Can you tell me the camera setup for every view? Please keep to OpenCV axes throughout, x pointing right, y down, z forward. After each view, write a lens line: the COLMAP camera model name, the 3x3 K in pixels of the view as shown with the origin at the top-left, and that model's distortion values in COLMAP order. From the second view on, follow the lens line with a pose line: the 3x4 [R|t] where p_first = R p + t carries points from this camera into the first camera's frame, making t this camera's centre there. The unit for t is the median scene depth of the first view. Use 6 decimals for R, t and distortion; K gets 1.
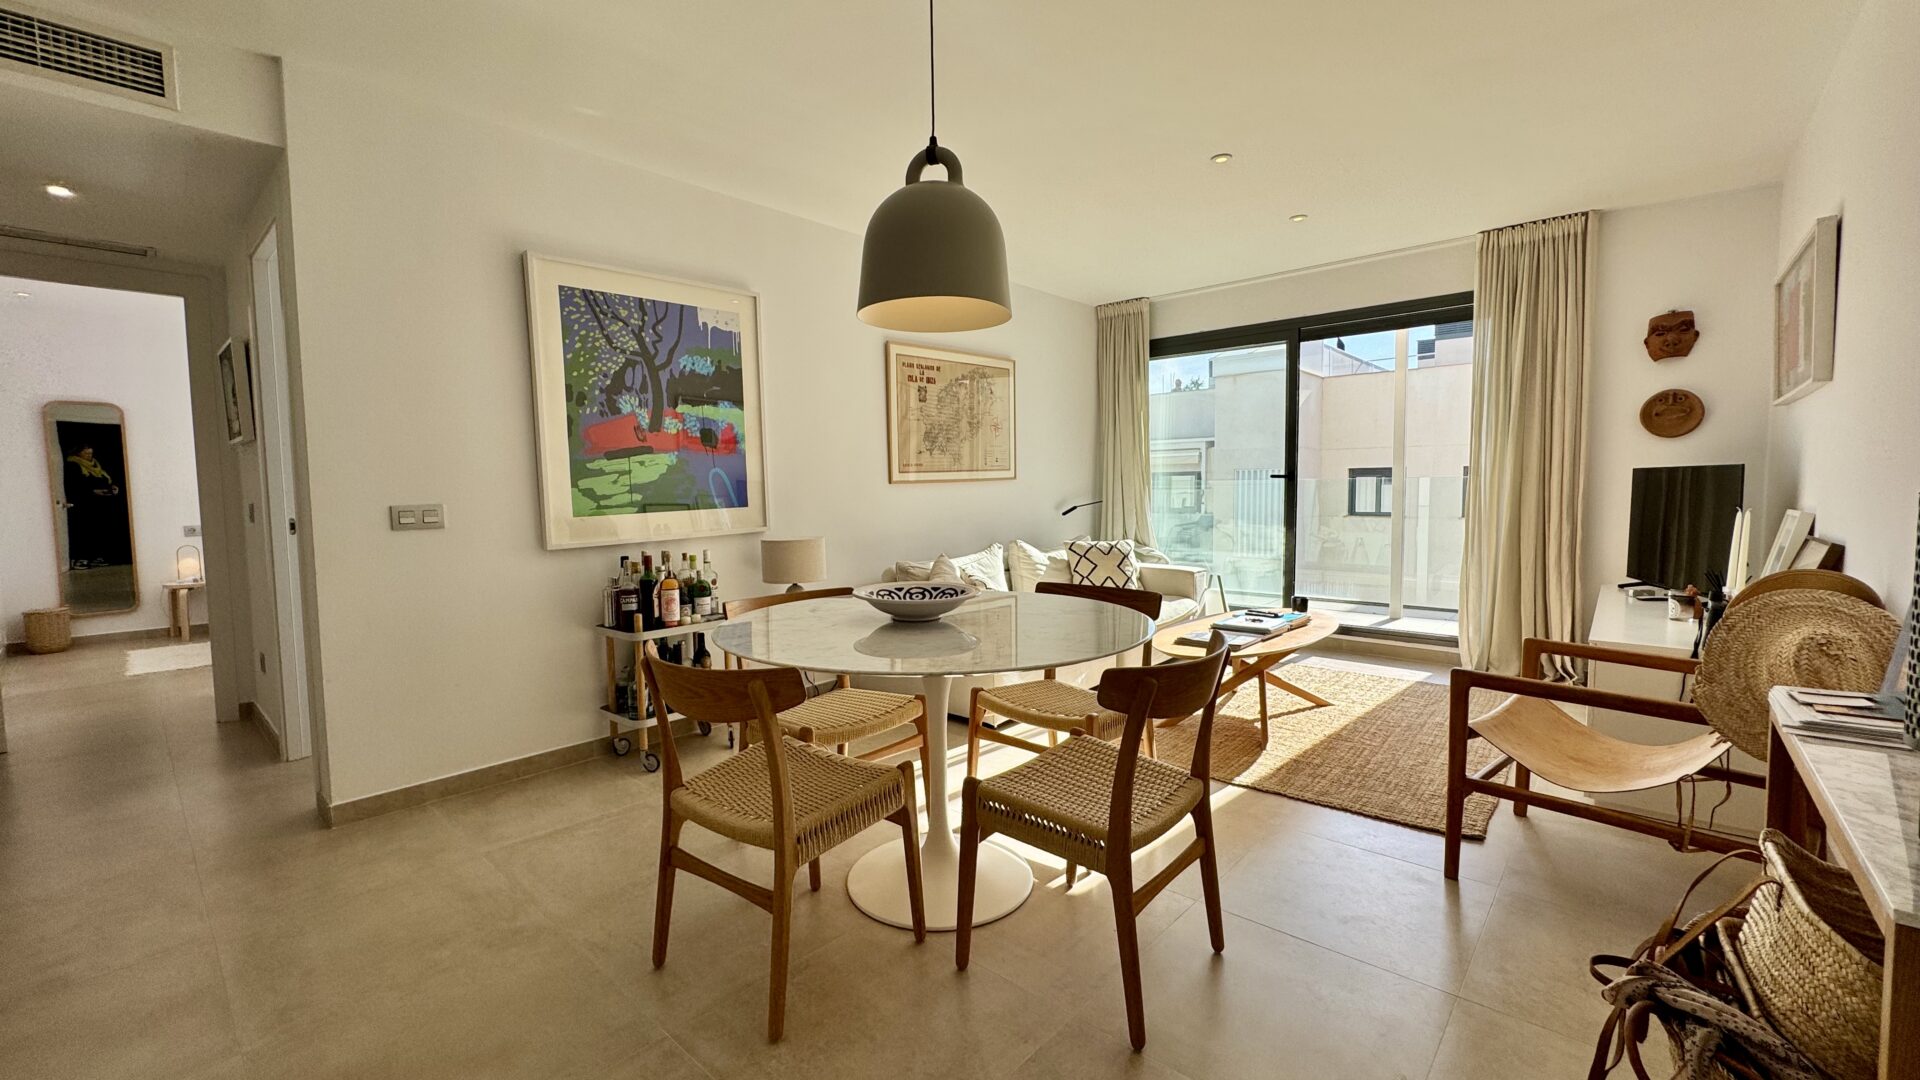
lens RADIAL K [[776.7, 0, 954.0], [0, 776.7, 538.2], [0, 0, 1]] dist [-0.001189, -0.000318]
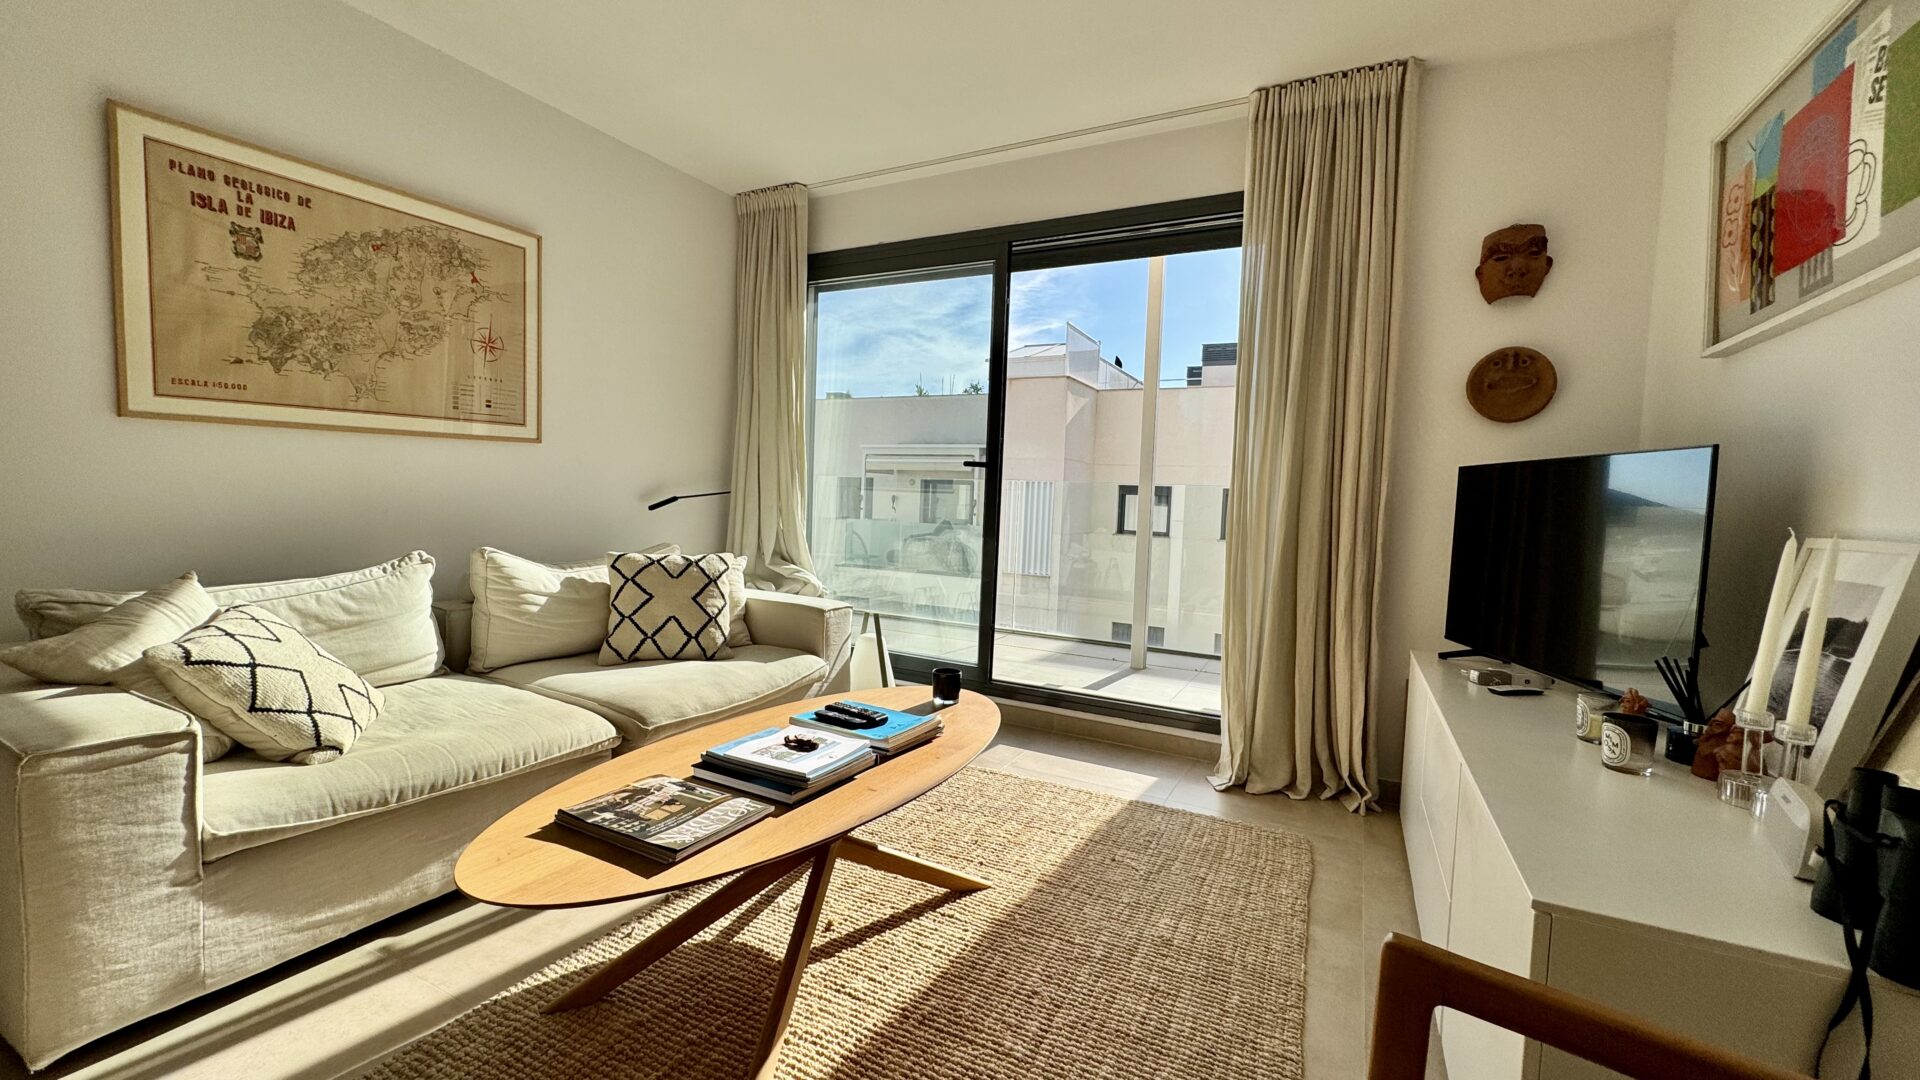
lens RADIAL K [[776.7, 0, 951.3], [0, 776.7, 534.9], [0, 0, 1]] dist [-0.001189, -0.000318]
pose [[0.969432, 0.038423, 0.242331, 0.237220], [-0.034953, 0.999216, -0.018601, -0.006533], [-0.242856, 0.009562, 0.970015, 0.357547]]
